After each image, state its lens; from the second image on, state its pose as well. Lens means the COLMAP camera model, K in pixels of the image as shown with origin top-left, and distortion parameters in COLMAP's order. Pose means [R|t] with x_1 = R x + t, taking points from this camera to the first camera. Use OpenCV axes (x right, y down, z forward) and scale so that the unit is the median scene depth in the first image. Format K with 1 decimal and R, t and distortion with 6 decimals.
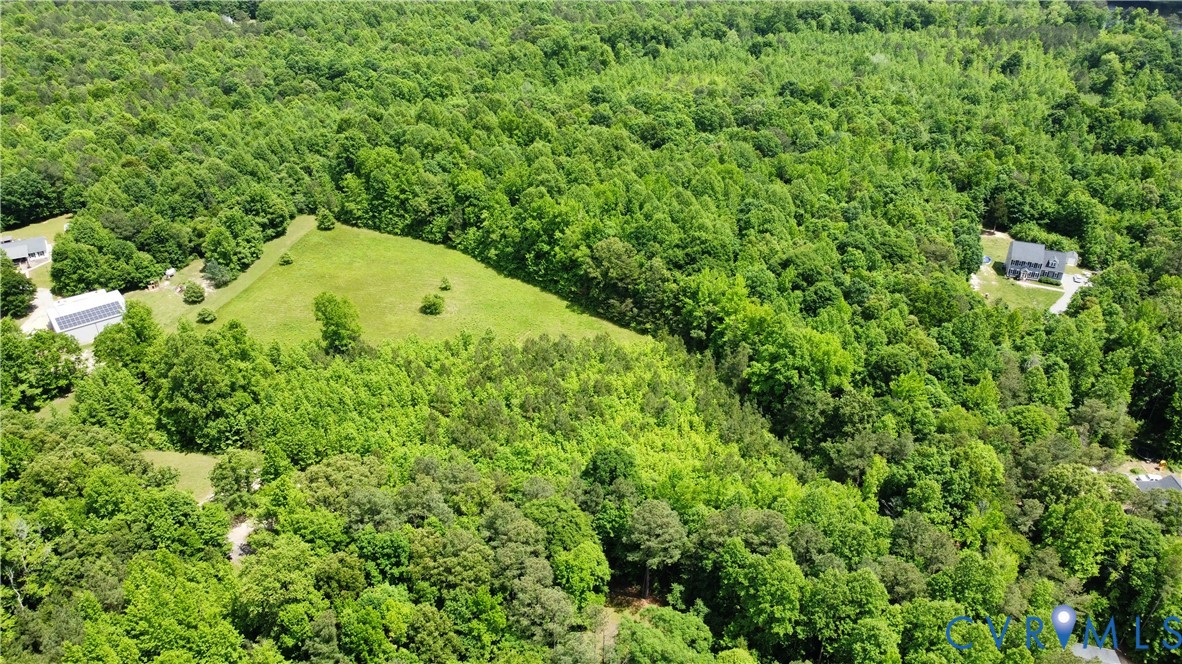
lens RADIAL K [[895.4, 0, 586.8], [0, 895.4, 330.7], [0, 0, 1]] dist [0.000570, -0.003889]
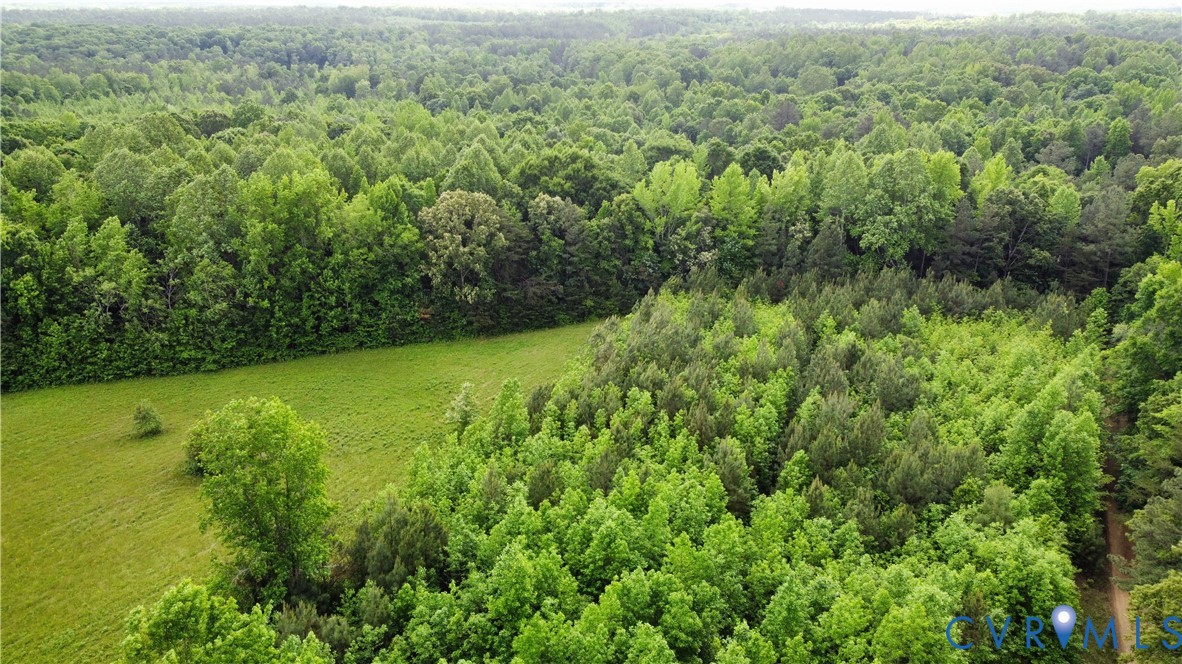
lens RADIAL K [[895.4, 0, 586.8], [0, 895.4, 330.7], [0, 0, 1]] dist [0.000570, -0.003889]
pose [[0.488181, -0.317775, 0.812834, -0.364816], [0.452592, 0.888513, 0.075539, -0.030115], [-0.746217, 0.331005, 0.577577, 0.603500]]
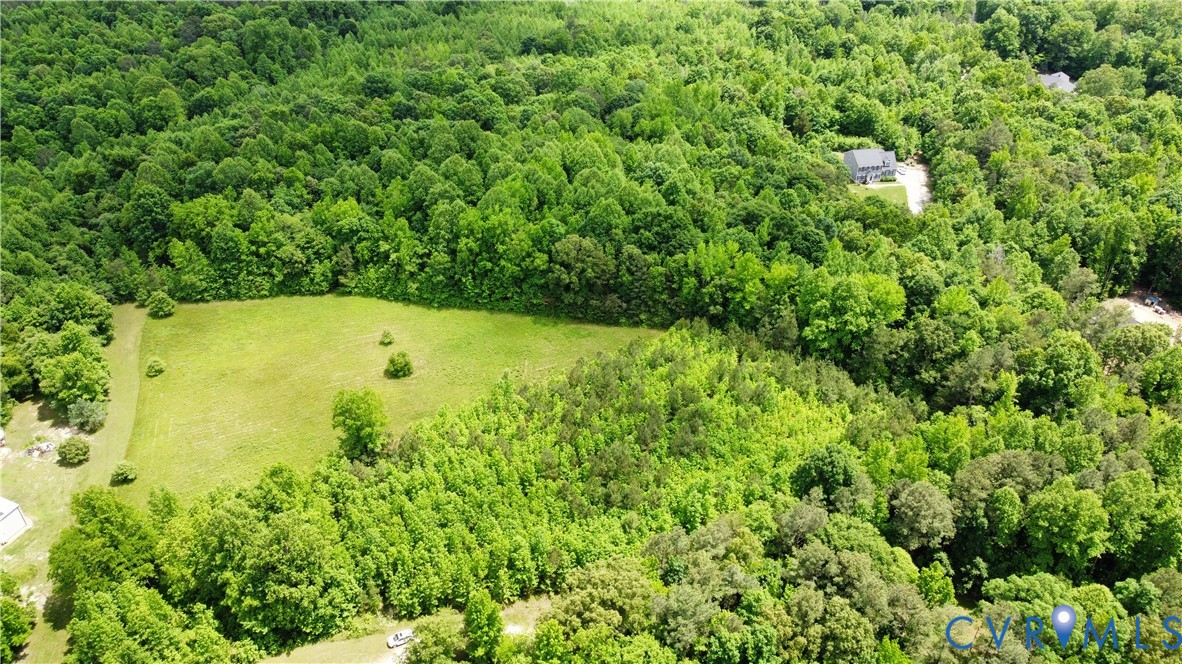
lens RADIAL K [[895.4, 0, 586.8], [0, 895.4, 330.7], [0, 0, 1]] dist [0.000570, -0.003889]
pose [[0.859690, -0.288607, 0.421473, -0.344424], [0.266263, 0.957321, 0.112430, -0.101430], [-0.435933, 0.015567, 0.899845, 0.155884]]
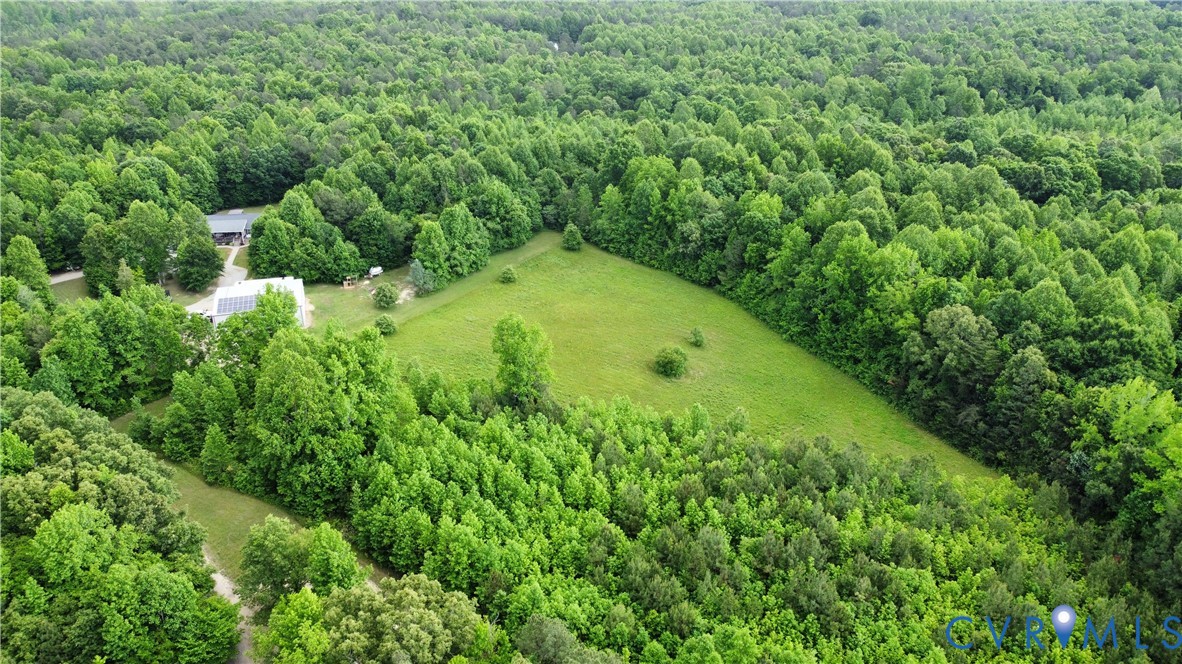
lens RADIAL K [[895.4, 0, 586.8], [0, 895.4, 330.7], [0, 0, 1]] dist [0.000570, -0.003889]
pose [[0.930586, 0.157868, -0.330284, -0.004662], [-0.185561, 0.981156, -0.053853, -0.003209], [0.315559, 0.111402, 0.942344, 0.296812]]
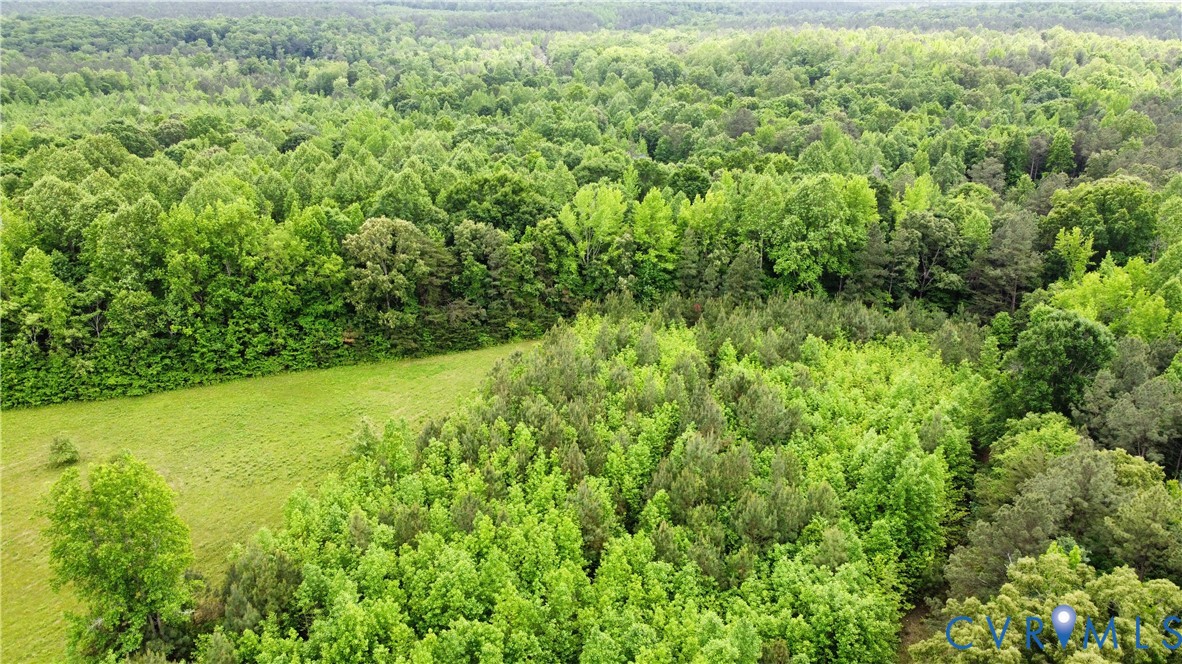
lens RADIAL K [[895.4, 0, 586.8], [0, 895.4, 330.7], [0, 0, 1]] dist [0.000570, -0.003889]
pose [[0.487651, -0.331556, 0.807630, -0.348014], [0.453542, 0.886664, 0.090150, -0.029688], [-0.745986, 0.322333, 0.582757, 0.553226]]
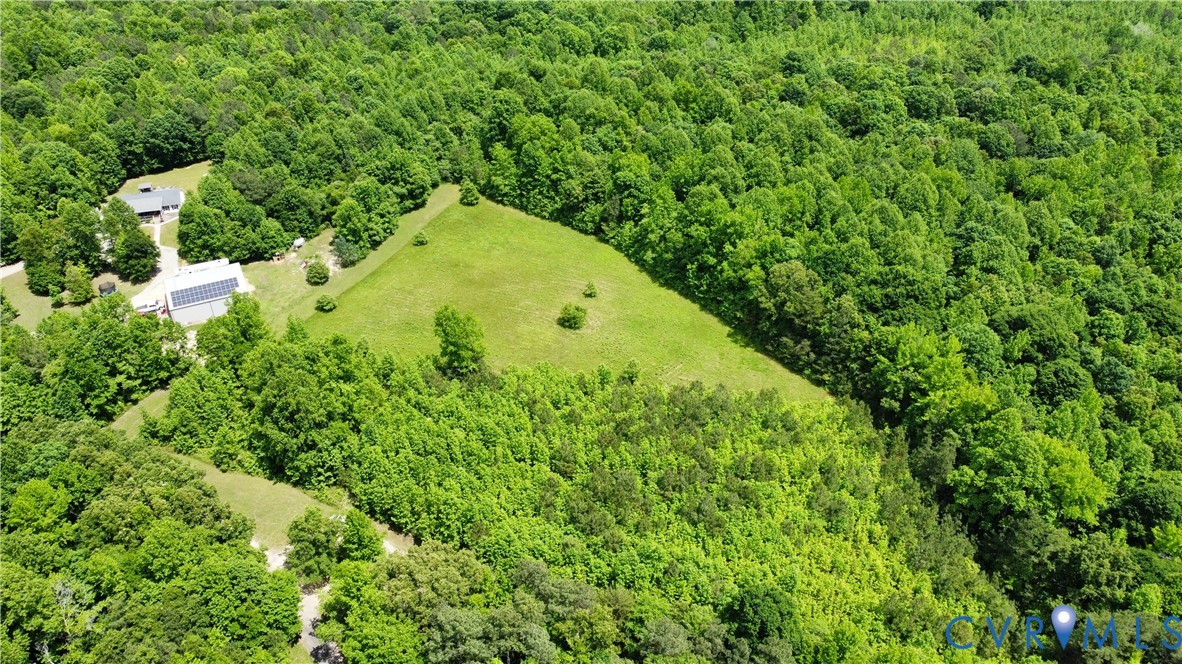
lens RADIAL K [[895.4, 0, 586.8], [0, 895.4, 330.7], [0, 0, 1]] dist [0.000570, -0.003889]
pose [[0.979654, 0.114586, -0.164769, -0.014136], [-0.101314, 0.991057, 0.086839, -0.086418], [0.173246, -0.068378, 0.982502, 0.144158]]
